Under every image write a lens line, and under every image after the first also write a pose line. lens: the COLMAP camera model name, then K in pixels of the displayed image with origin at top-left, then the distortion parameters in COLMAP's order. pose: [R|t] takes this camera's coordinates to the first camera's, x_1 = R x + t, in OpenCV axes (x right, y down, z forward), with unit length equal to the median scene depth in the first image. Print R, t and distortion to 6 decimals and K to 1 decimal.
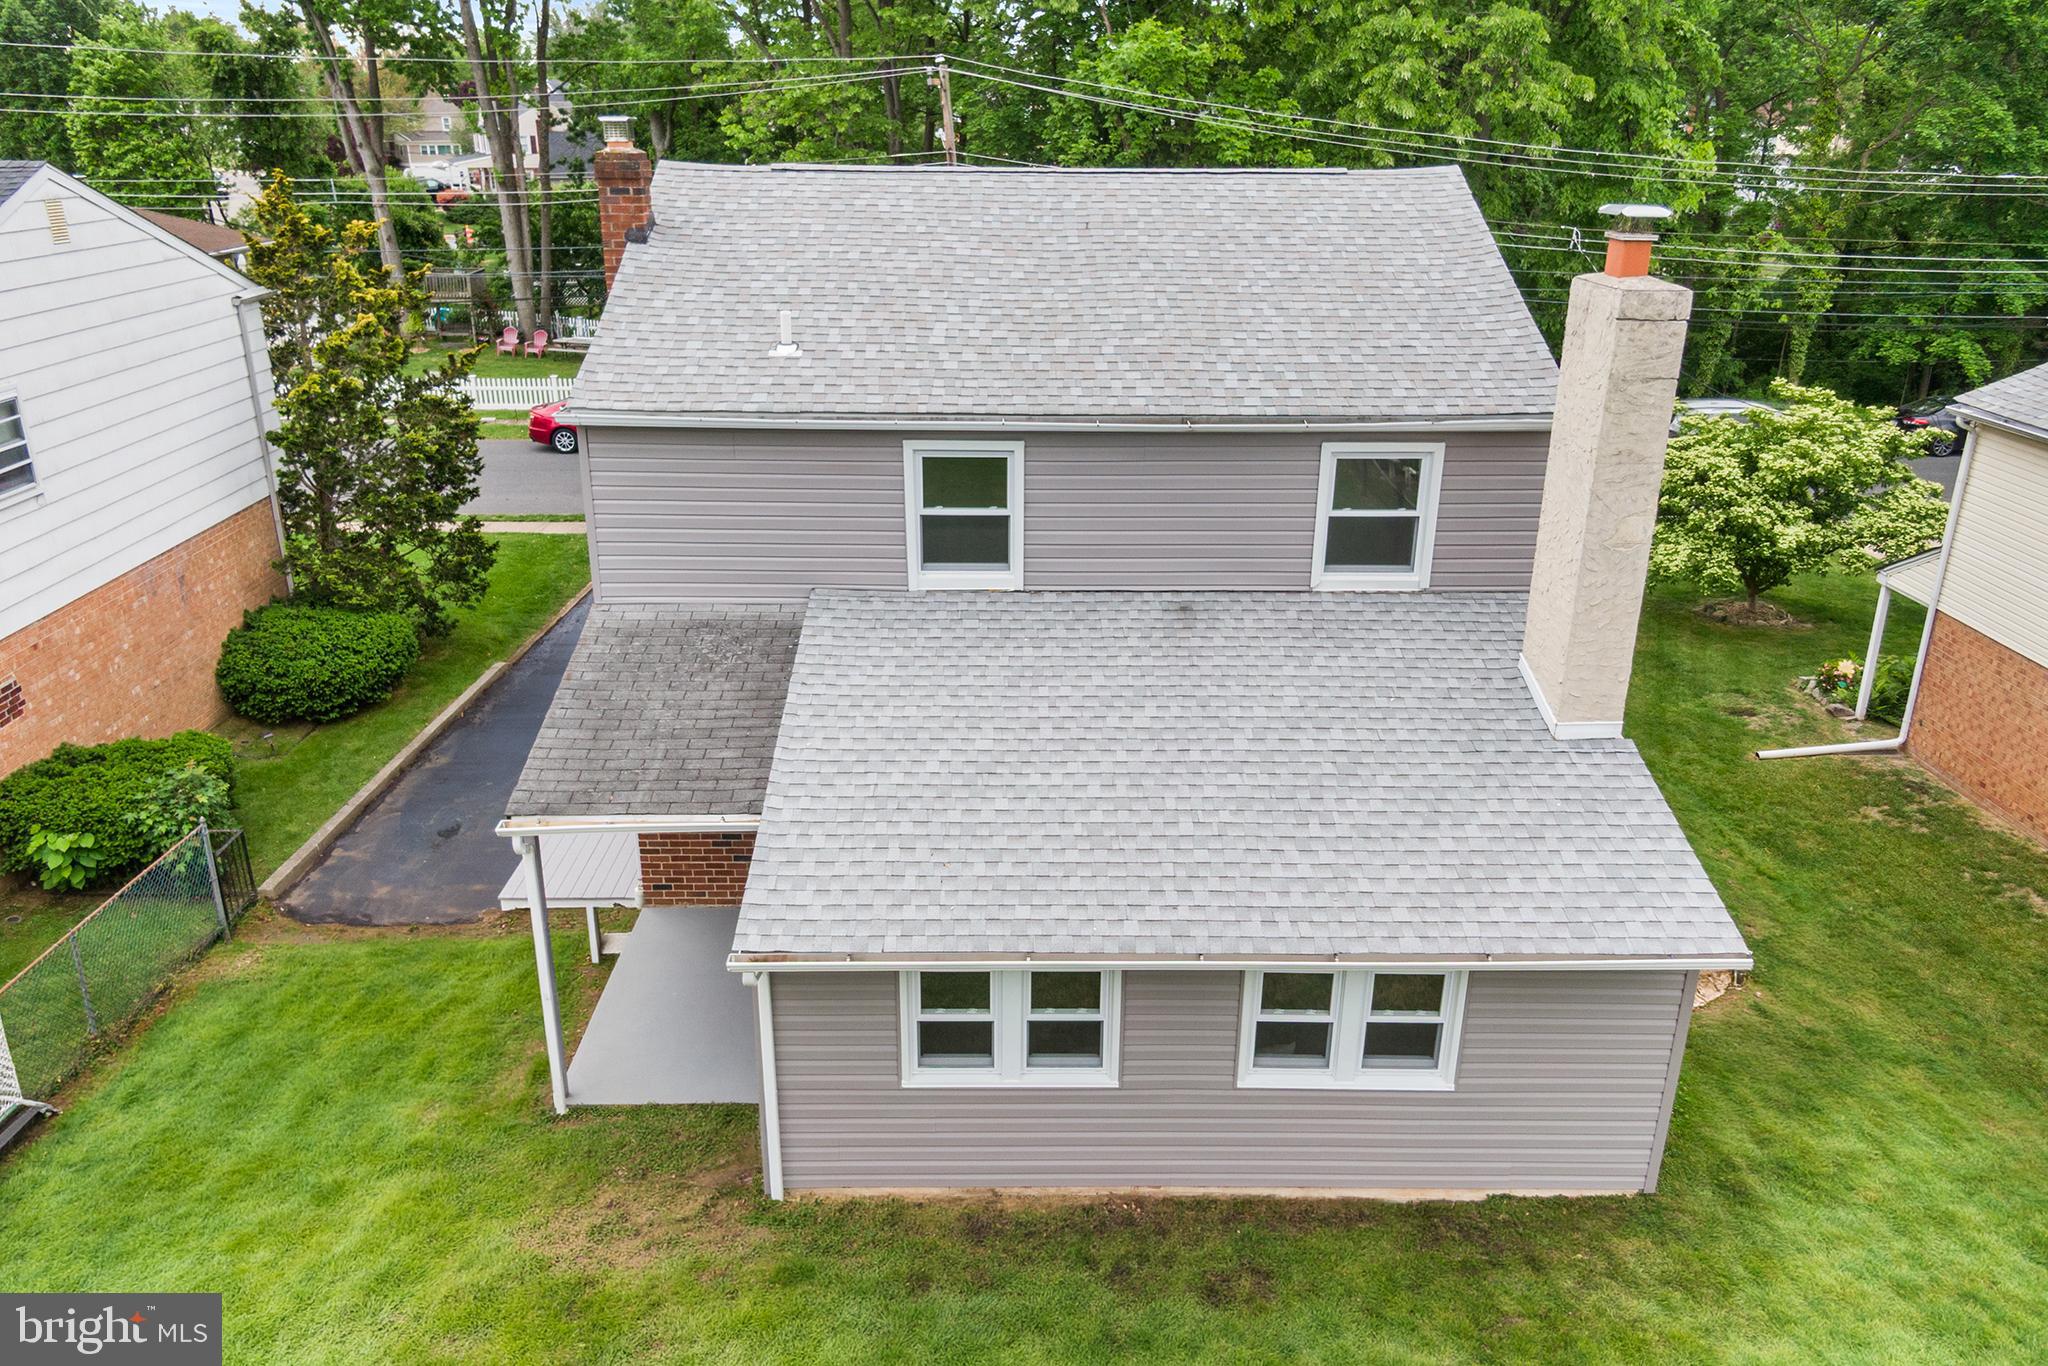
lens RADIAL K [[1469.0, 0, 1018.3], [0, 1469.0, 691.6], [0, 0, 1]] dist [0.049737, -0.065906]
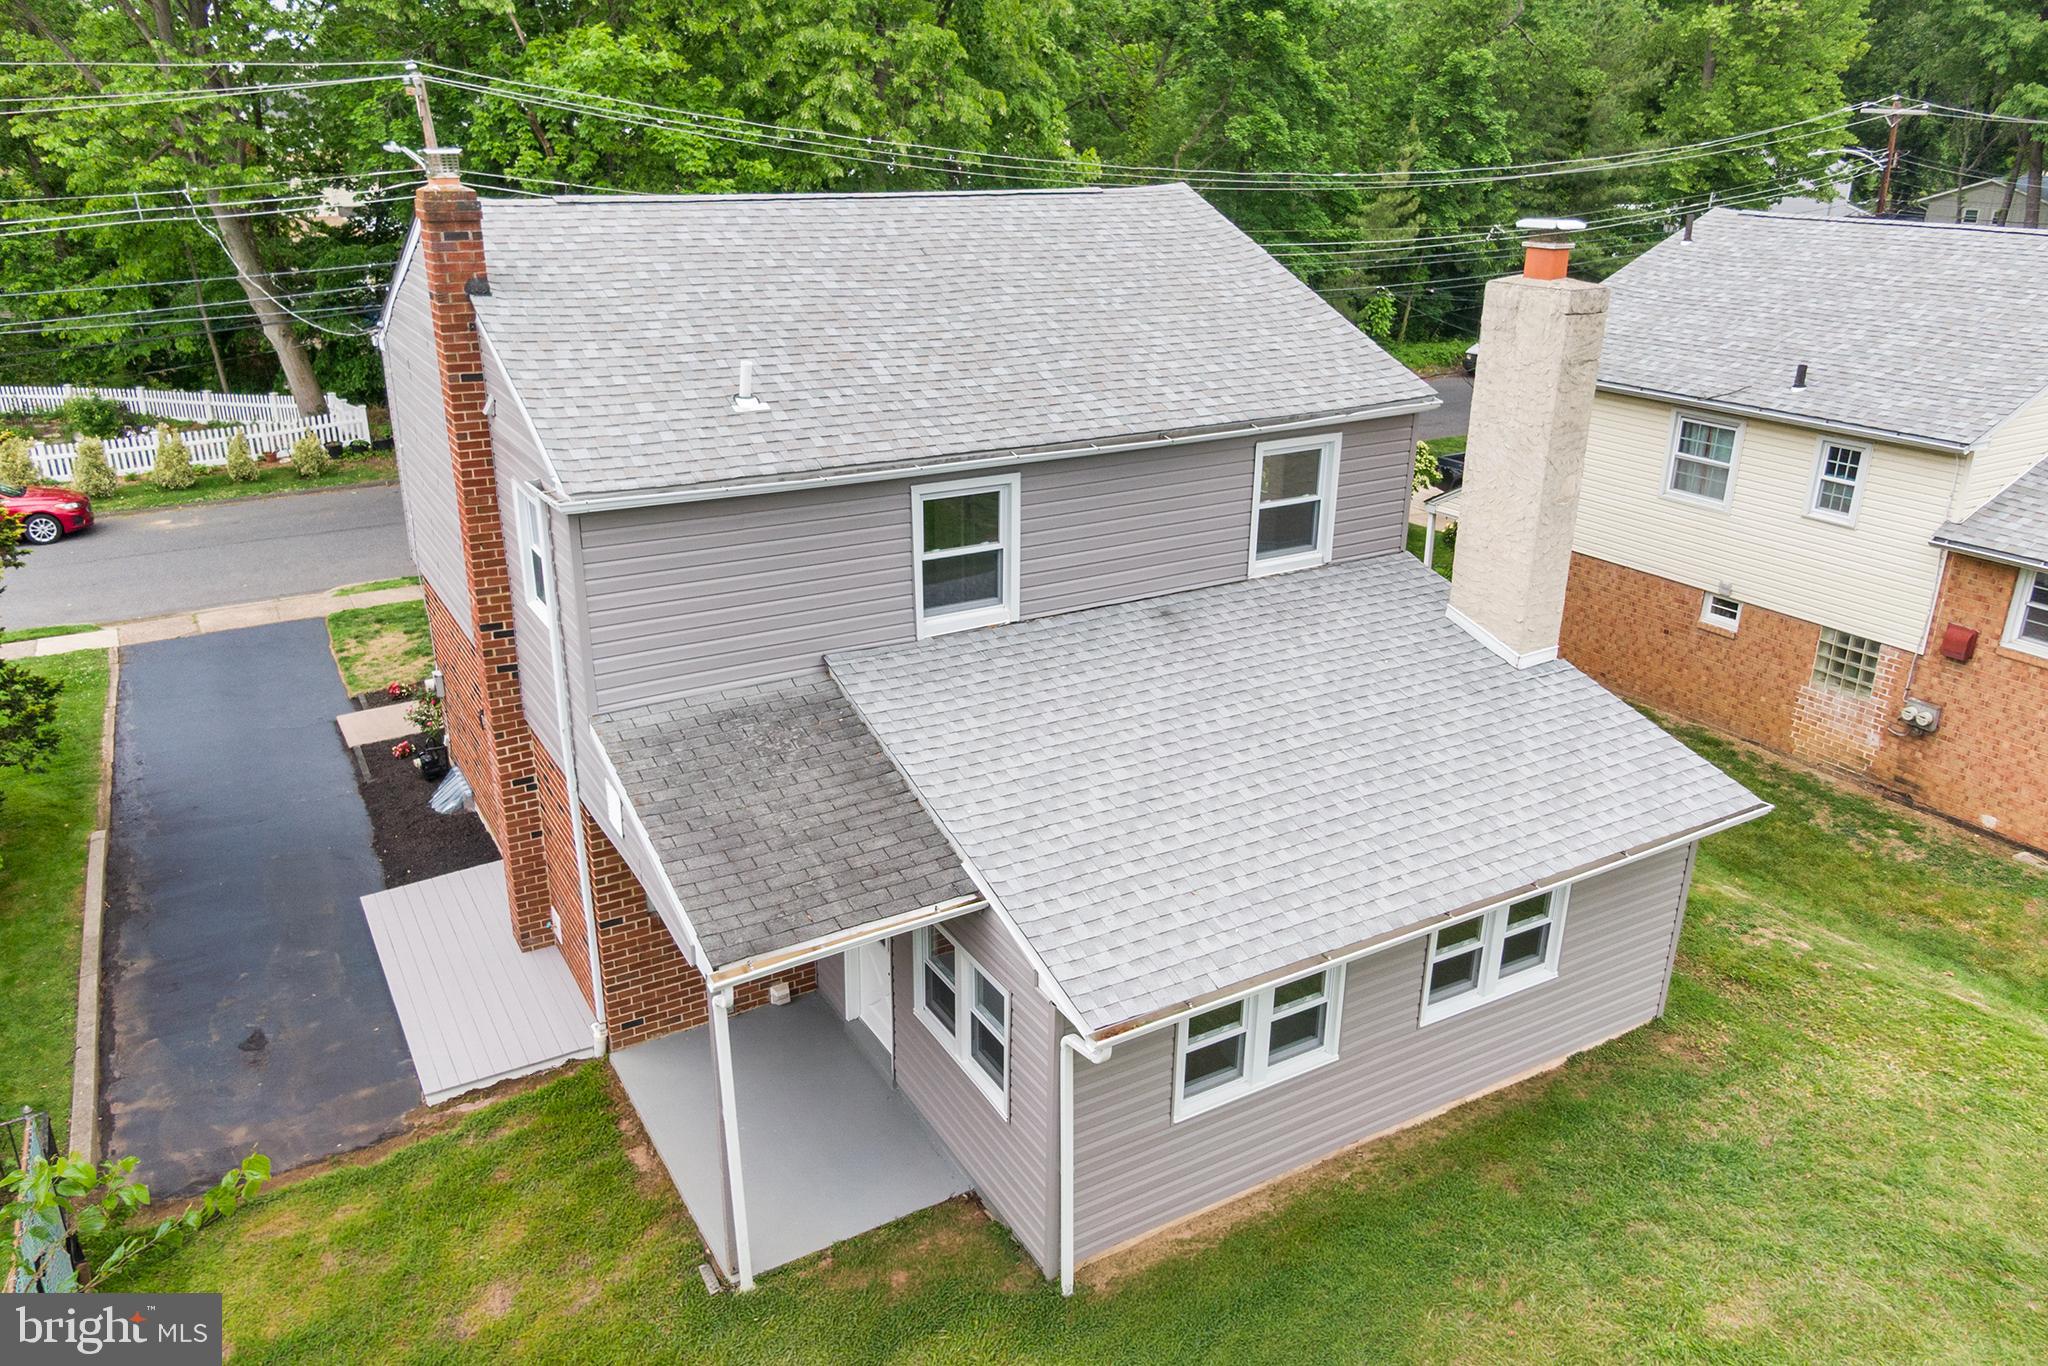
lens RADIAL K [[1469.0, 0, 1018.3], [0, 1469.0, 691.6], [0, 0, 1]] dist [0.049737, -0.065906]
pose [[0.866756, -0.182066, 0.464313, -0.474436], [0.181456, 0.982302, 0.046447, -0.069288], [-0.464552, 0.043994, 0.884453, 0.123071]]
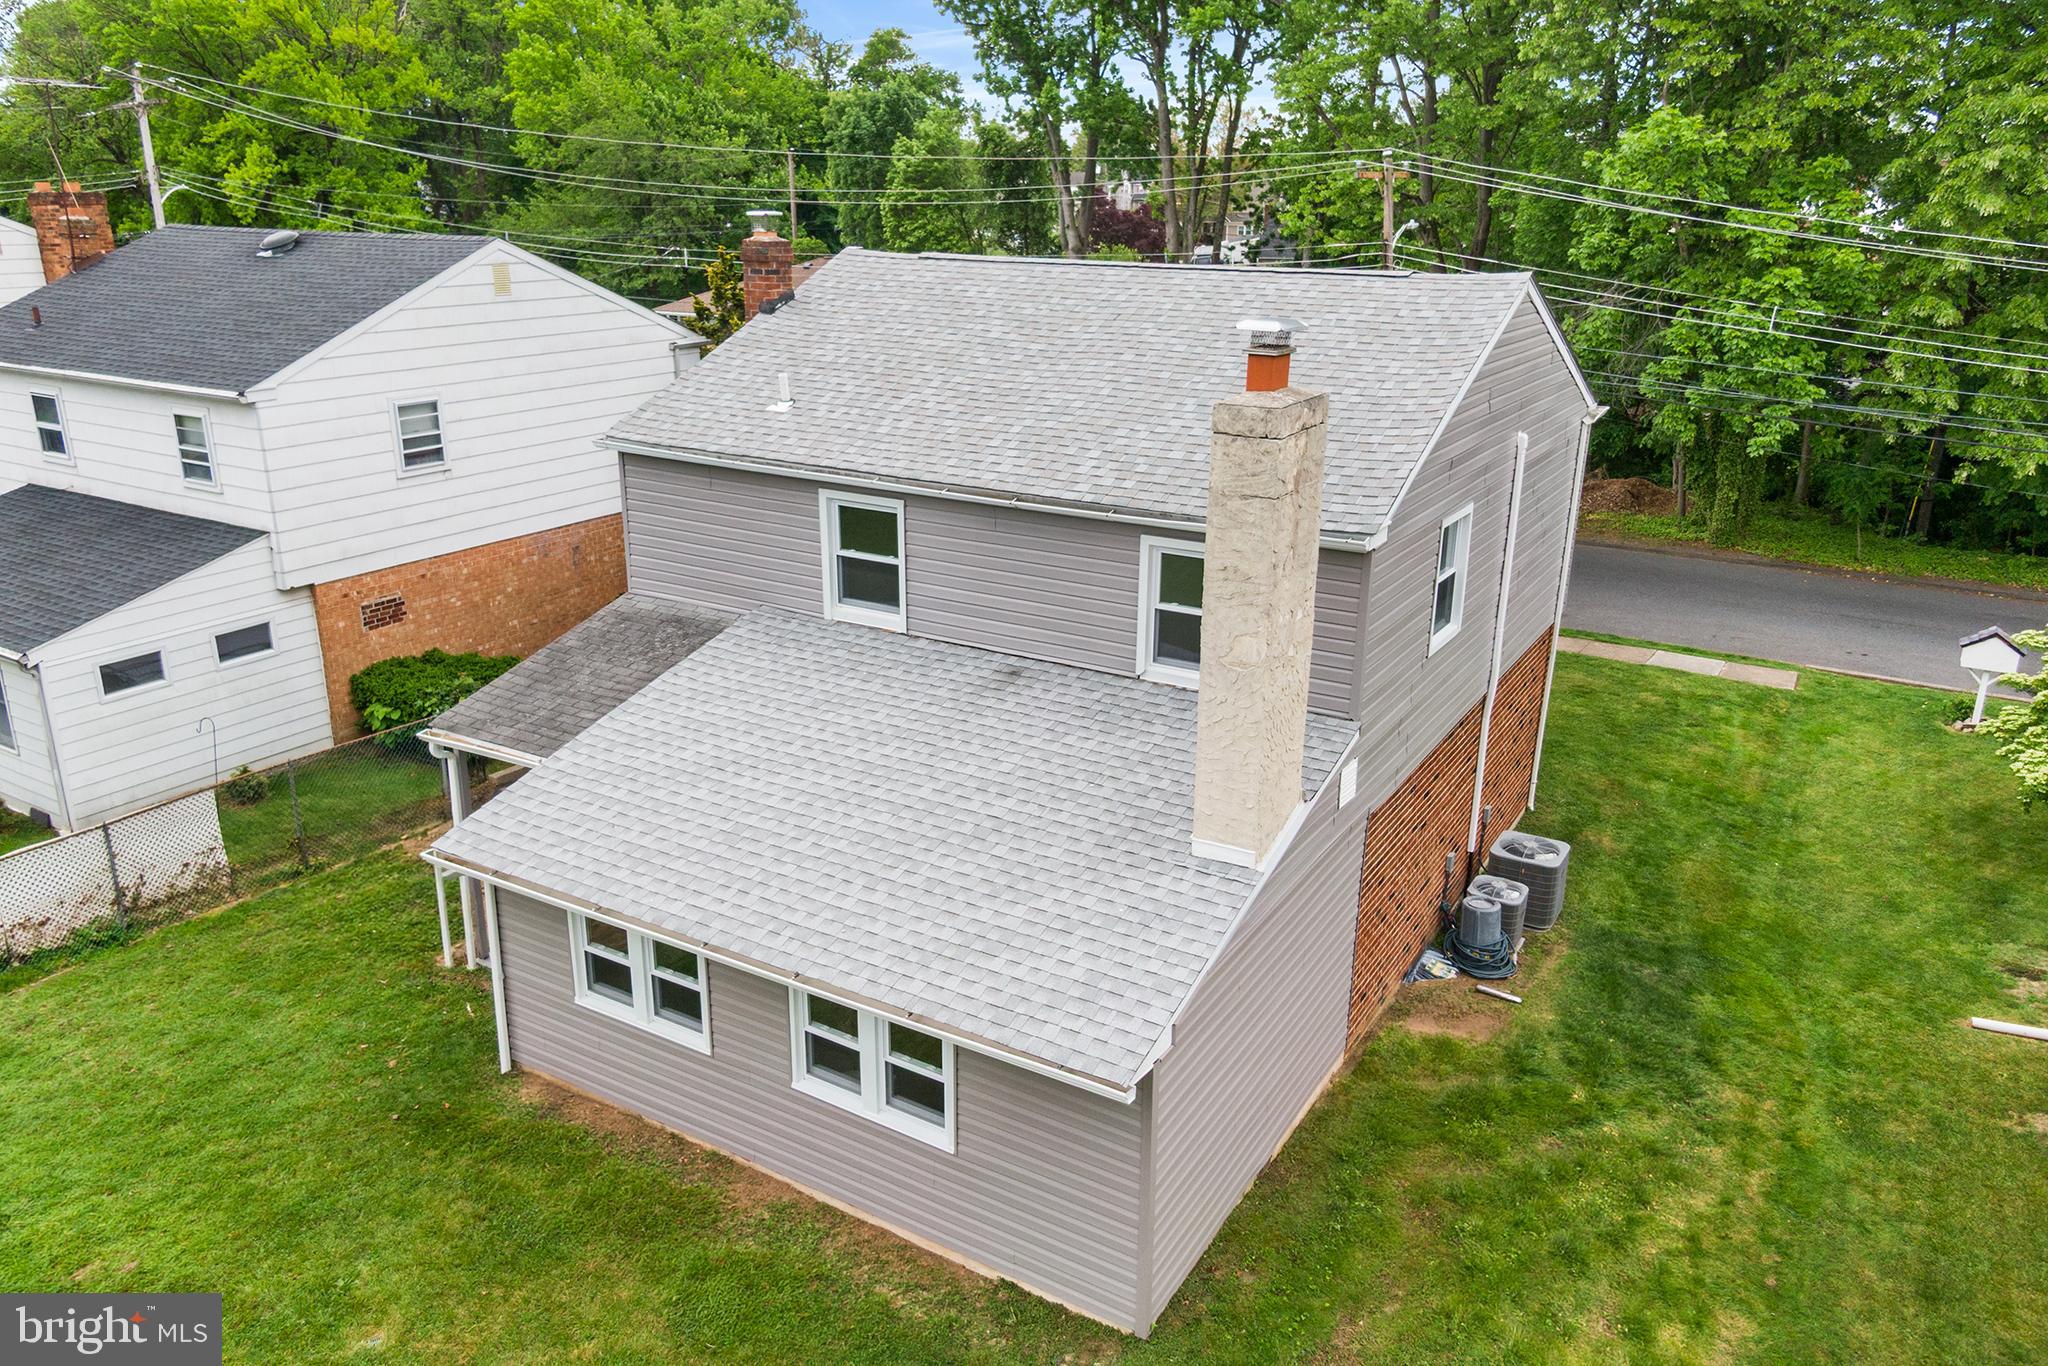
lens RADIAL K [[1469.0, 0, 1018.3], [0, 1469.0, 691.6], [0, 0, 1]] dist [0.049737, -0.065906]
pose [[0.850596, 0.173099, -0.496511, 0.643646], [-0.197188, 0.980358, 0.003971, -0.047921], [0.487445, 0.094529, 0.868022, 0.080978]]
